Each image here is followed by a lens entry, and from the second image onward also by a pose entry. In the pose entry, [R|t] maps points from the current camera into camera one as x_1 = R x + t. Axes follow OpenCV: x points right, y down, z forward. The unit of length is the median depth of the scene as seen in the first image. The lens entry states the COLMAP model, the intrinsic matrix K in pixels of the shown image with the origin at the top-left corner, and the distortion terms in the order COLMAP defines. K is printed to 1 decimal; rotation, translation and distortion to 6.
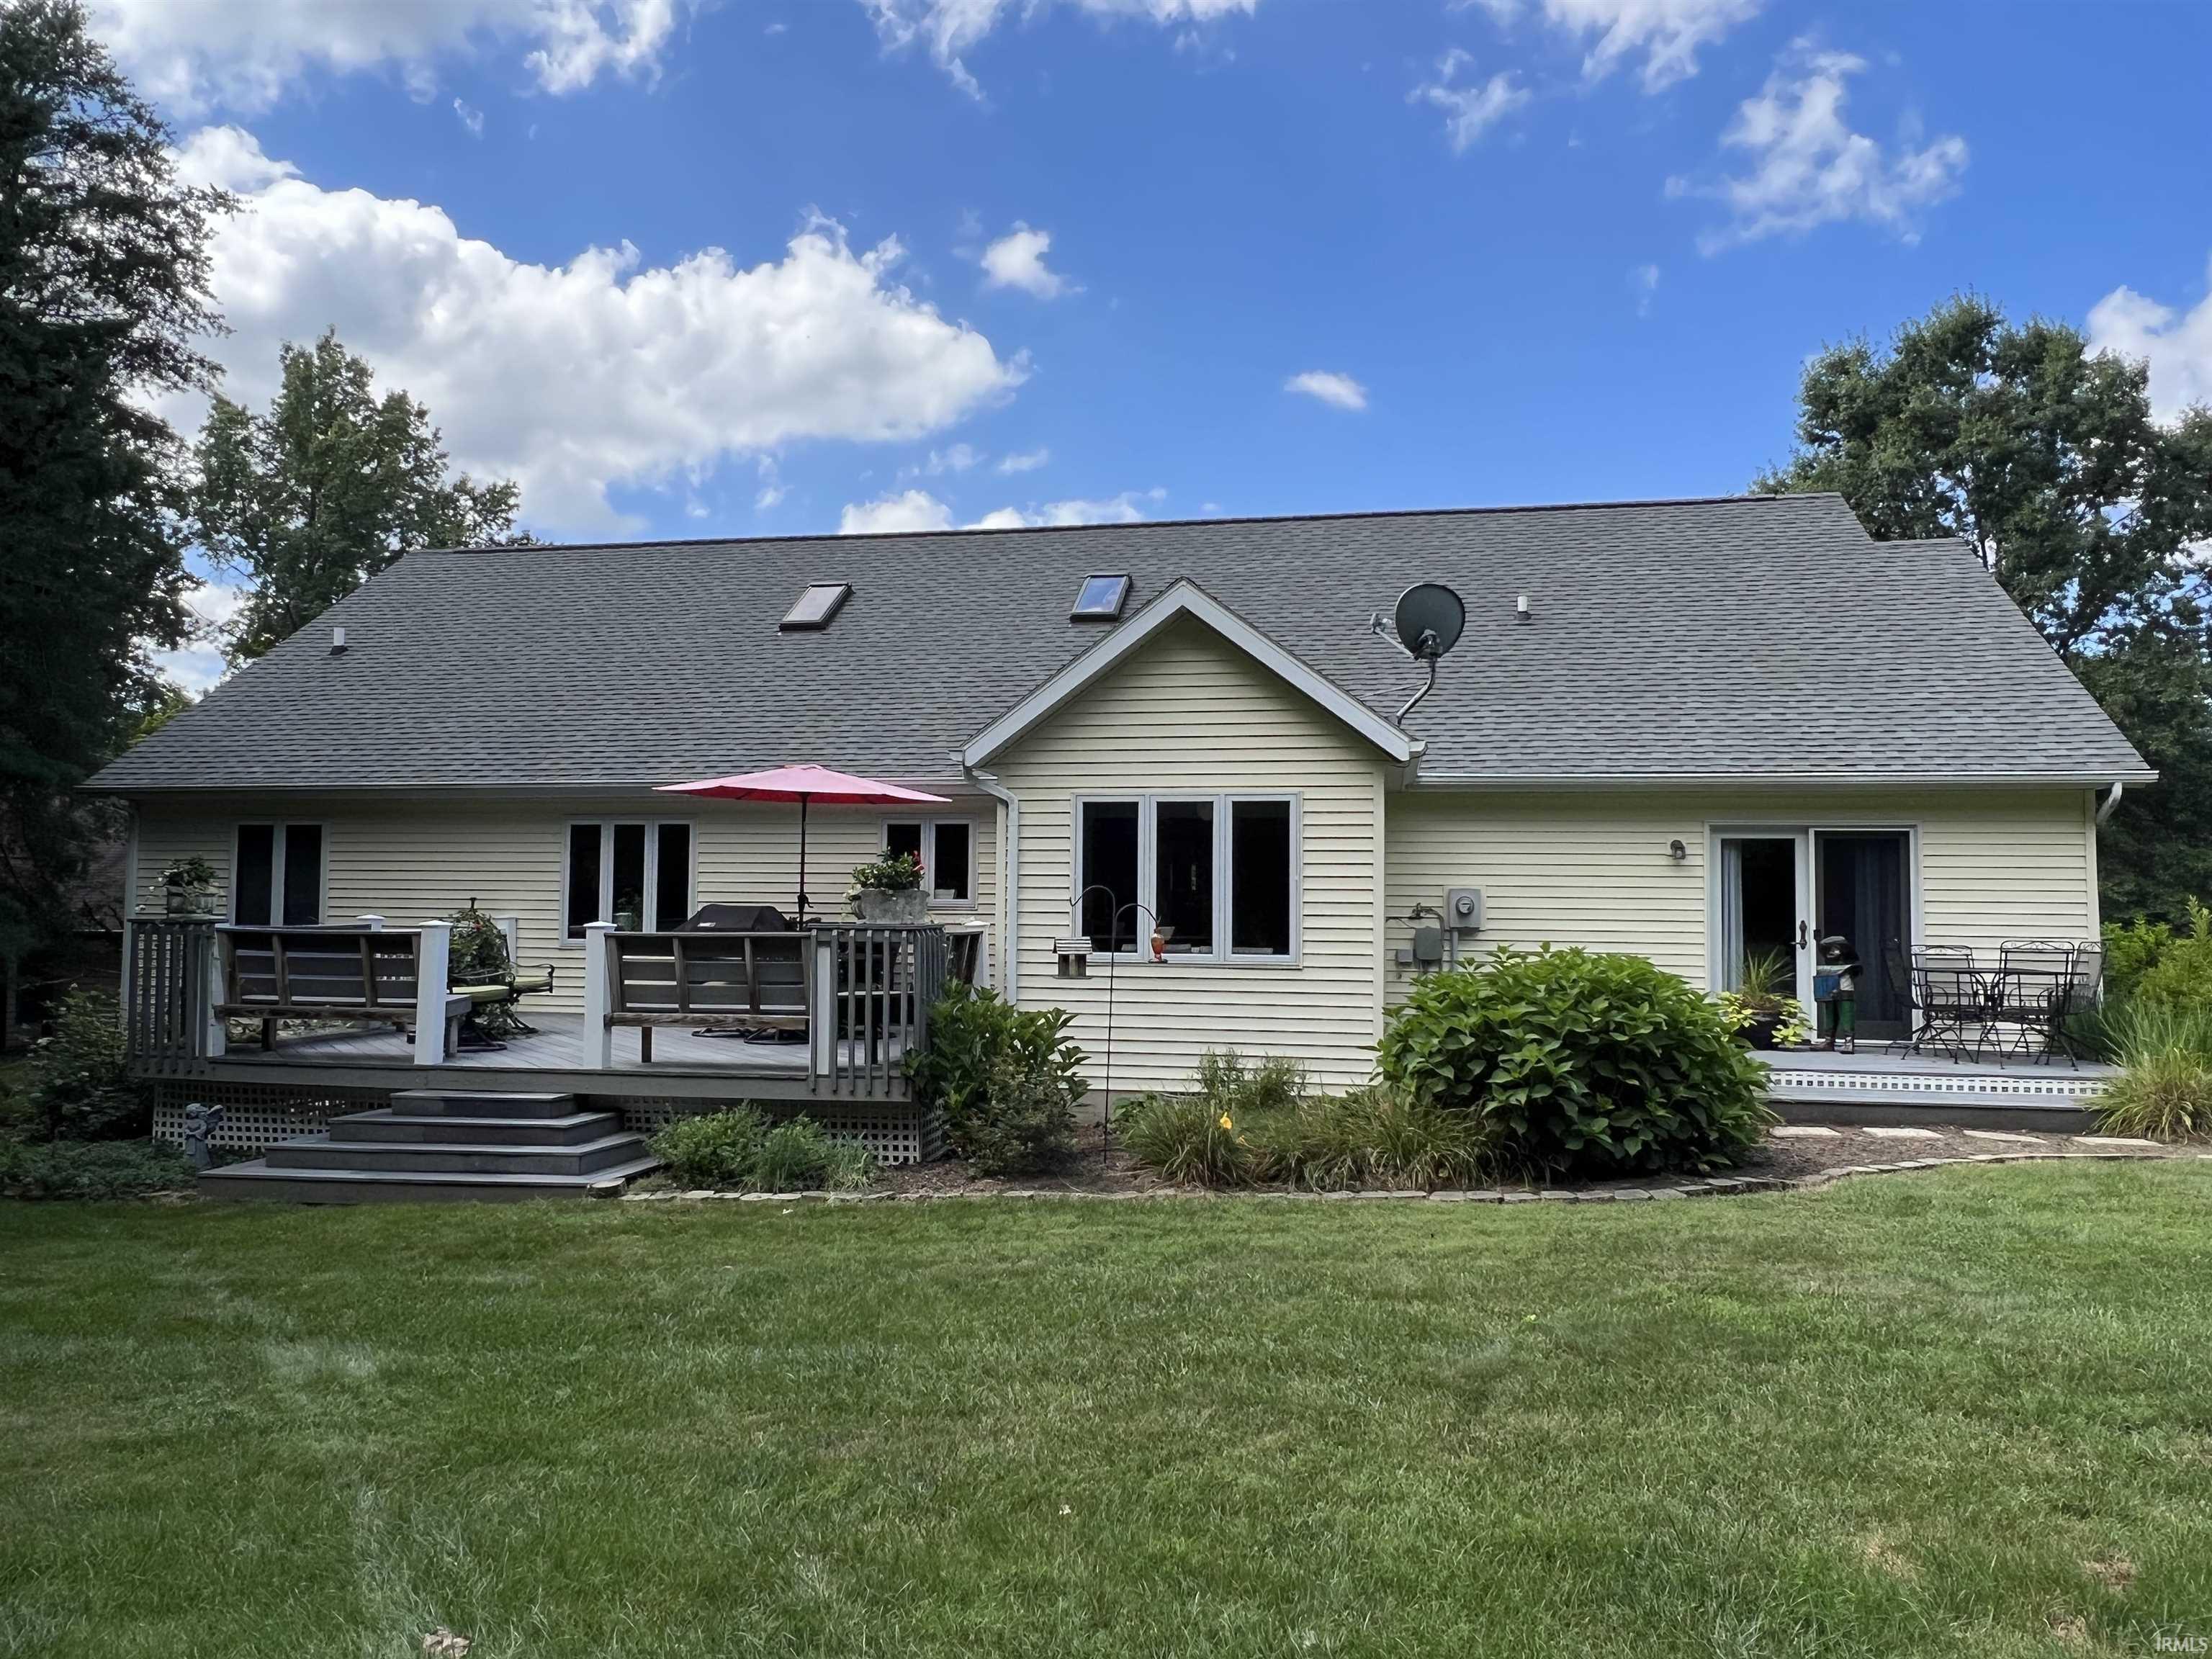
lens RADIAL K [[1511.8, 0, 1101.6], [0, 1511.8, 837.1], [0, 0, 1]] dist [-0.005014, 0.011500]
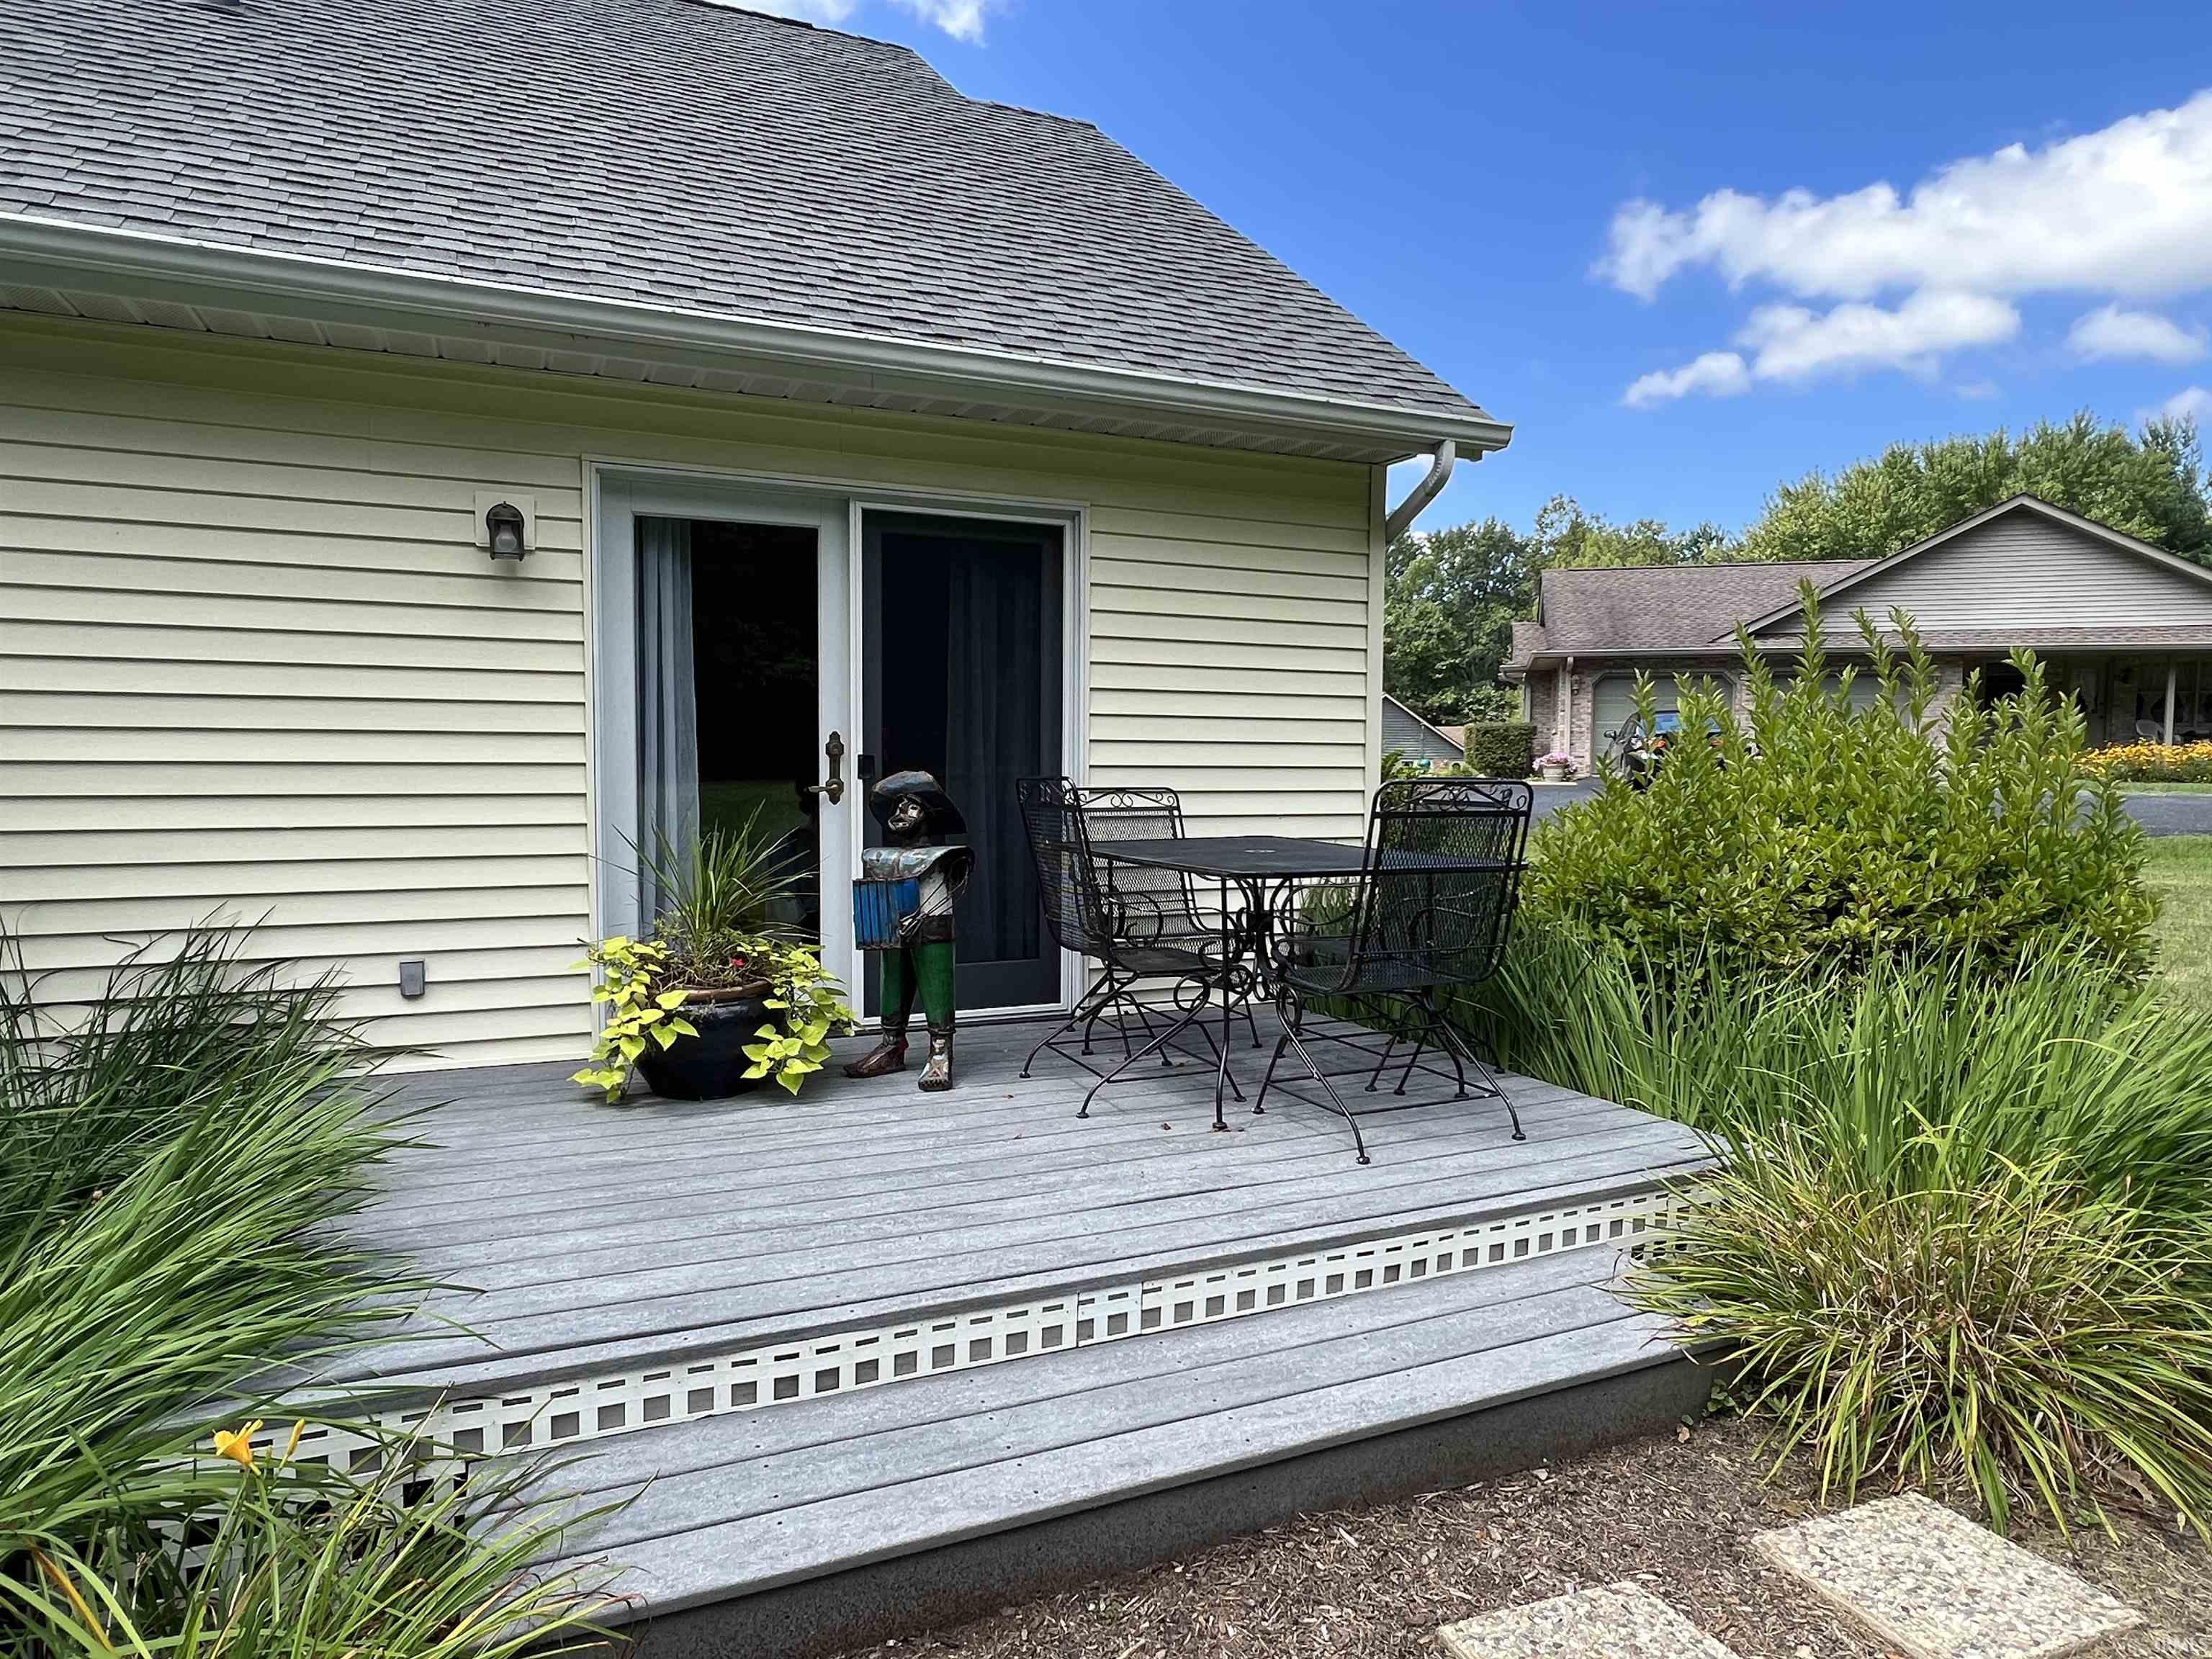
lens RADIAL K [[1305.5, 0, 1102.1], [0, 1305.5, 828.0], [0, 0, 1]] dist [0.005211, 0.001369]
pose [[0.815543, -0.038420, 0.577420, 0.351603], [-0.027201, 0.994146, 0.104567, 0.046296], [-0.578057, -0.100986, 0.809724, 0.739510]]
